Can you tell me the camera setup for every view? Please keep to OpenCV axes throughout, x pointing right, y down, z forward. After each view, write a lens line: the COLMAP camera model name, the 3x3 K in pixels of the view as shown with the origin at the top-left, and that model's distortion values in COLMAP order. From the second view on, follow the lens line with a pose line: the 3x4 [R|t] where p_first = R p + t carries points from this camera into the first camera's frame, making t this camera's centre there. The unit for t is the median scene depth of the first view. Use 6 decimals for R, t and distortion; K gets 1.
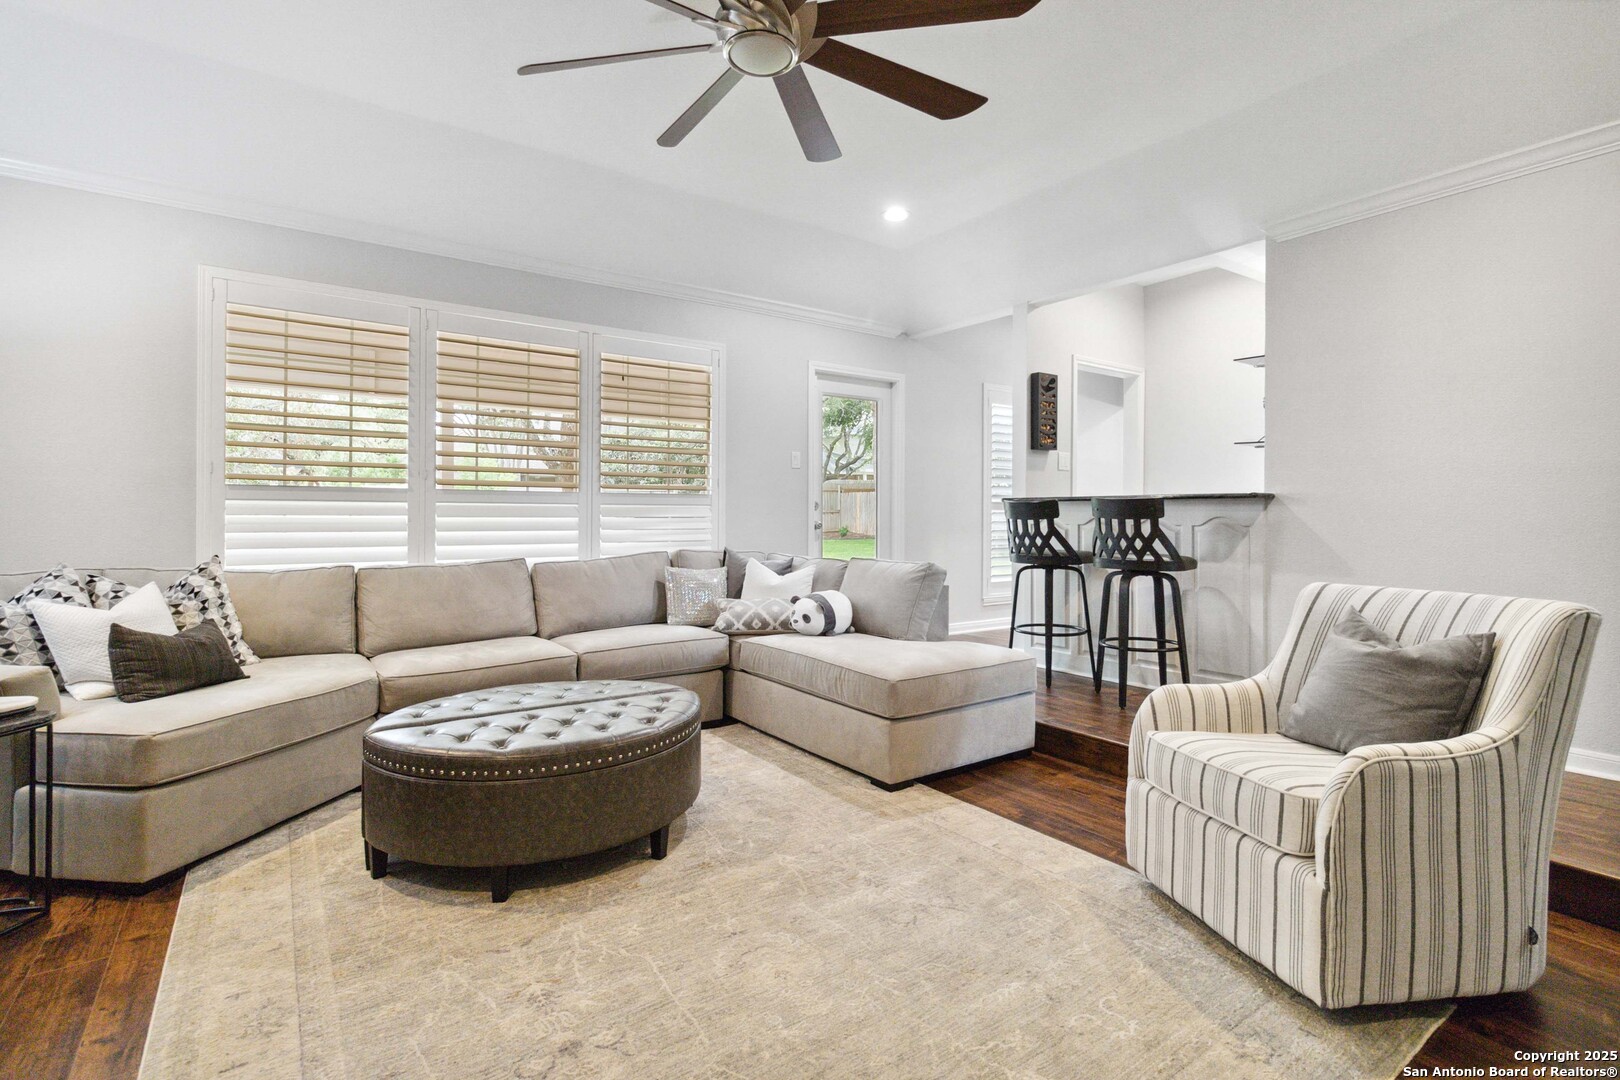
lens RADIAL K [[761.1, 0, 811.6], [0, 761.1, 525.2], [0, 0, 1]] dist [0.001848, 0.000753]
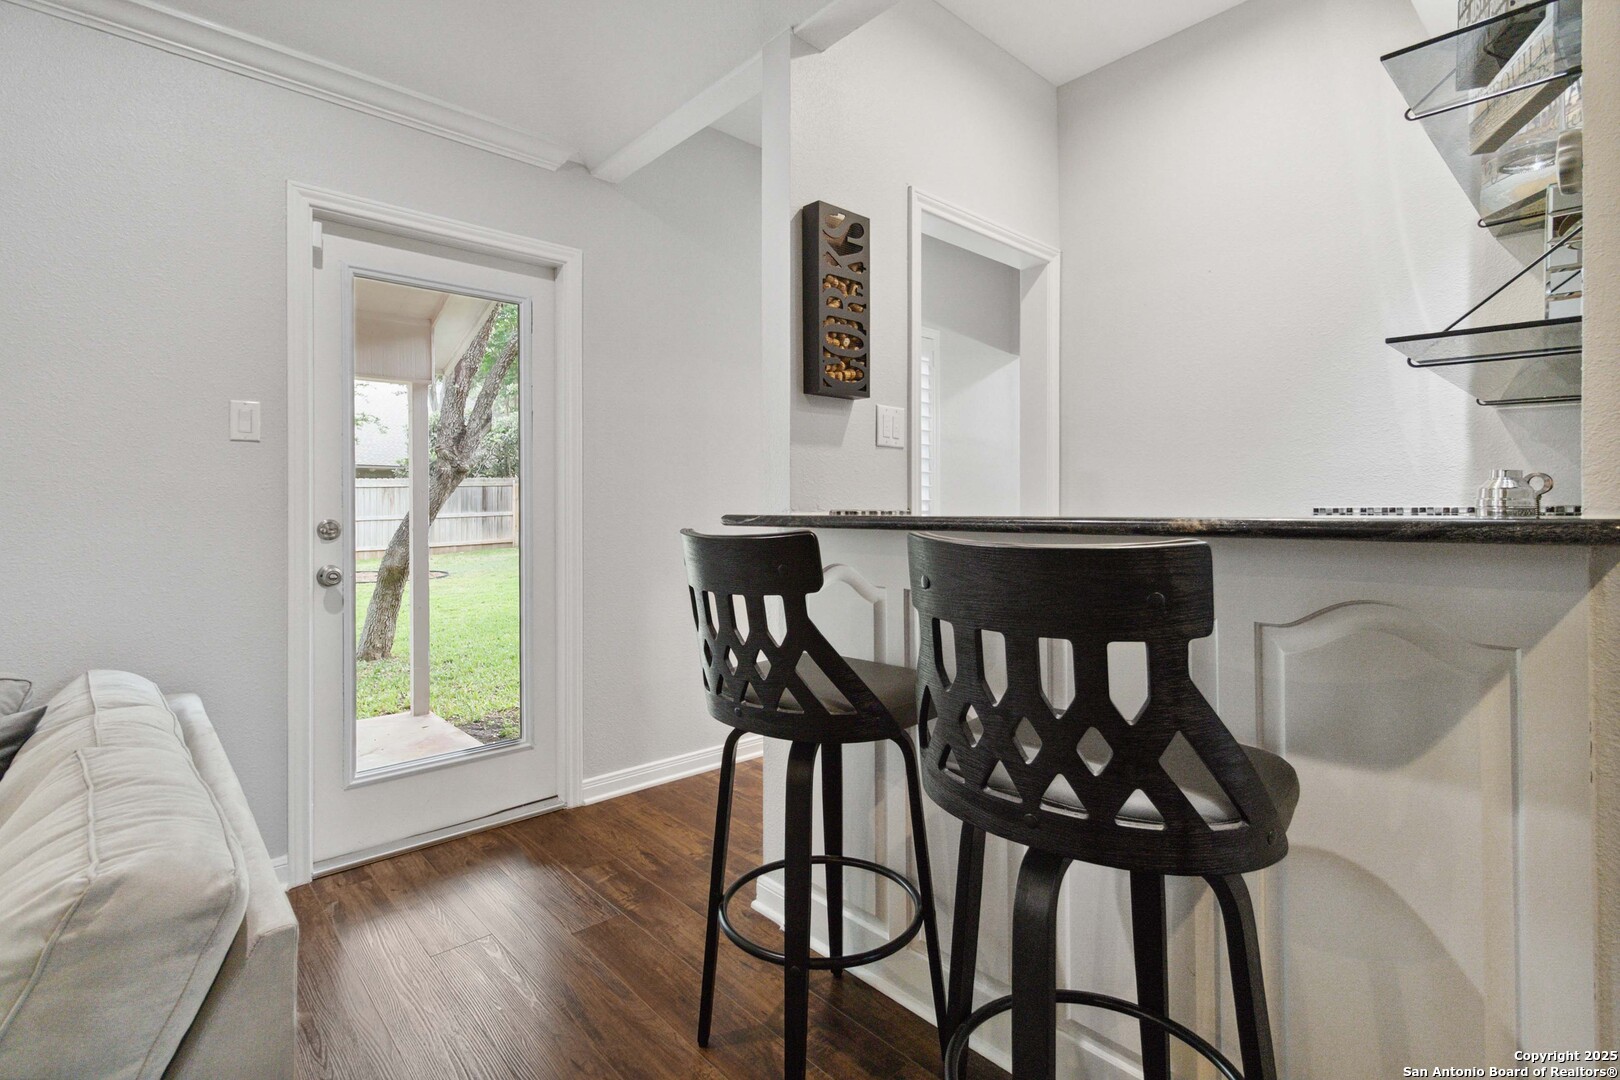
lens RADIAL K [[761.1, 0, 813.8], [0, 761.1, 528.1], [0, 0, 1]] dist [0.001848, 0.000753]
pose [[0.991933, -0.010409, 0.126336, 0.277269], [0.009097, 0.999899, 0.010957, -0.037326], [-0.126437, -0.009720, 0.991927, 0.684199]]
